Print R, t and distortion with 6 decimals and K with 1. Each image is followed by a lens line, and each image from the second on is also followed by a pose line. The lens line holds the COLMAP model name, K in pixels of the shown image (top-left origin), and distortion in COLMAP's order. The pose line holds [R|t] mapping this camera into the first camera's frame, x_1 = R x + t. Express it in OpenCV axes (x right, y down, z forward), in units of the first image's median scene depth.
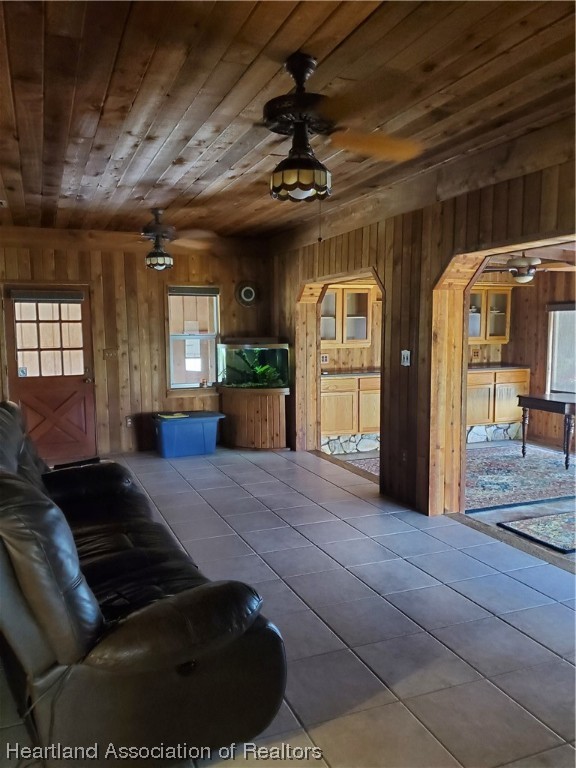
lens RADIAL K [[615.7, 0, 288.0], [0, 615.7, 384.0], [0, 0, 1]] dist [-0.004038, -0.002805]
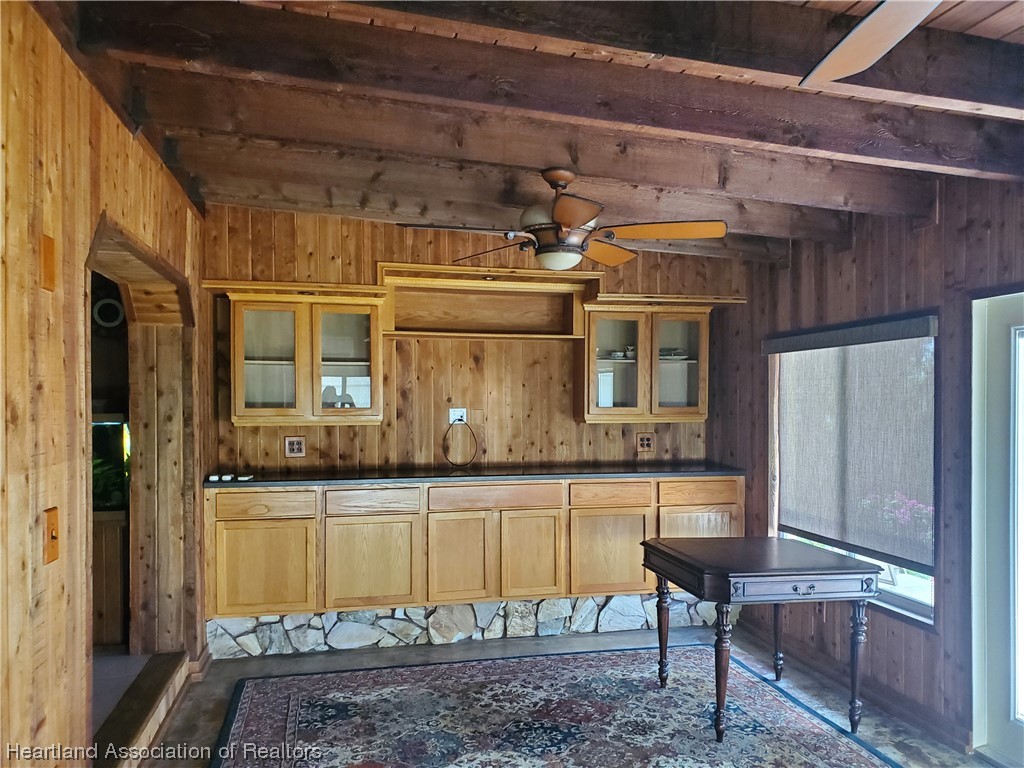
lens RADIAL K [[854.3, 0, 512.0], [0, 854.3, 384.0], [0, 0, 1]] dist [0.047423, -0.001004]
pose [[0.993009, 0.010039, -0.117609, 0.307447], [-0.022648, 0.994068, -0.106373, -0.021854], [0.115843, 0.108293, 0.987346, 0.337274]]
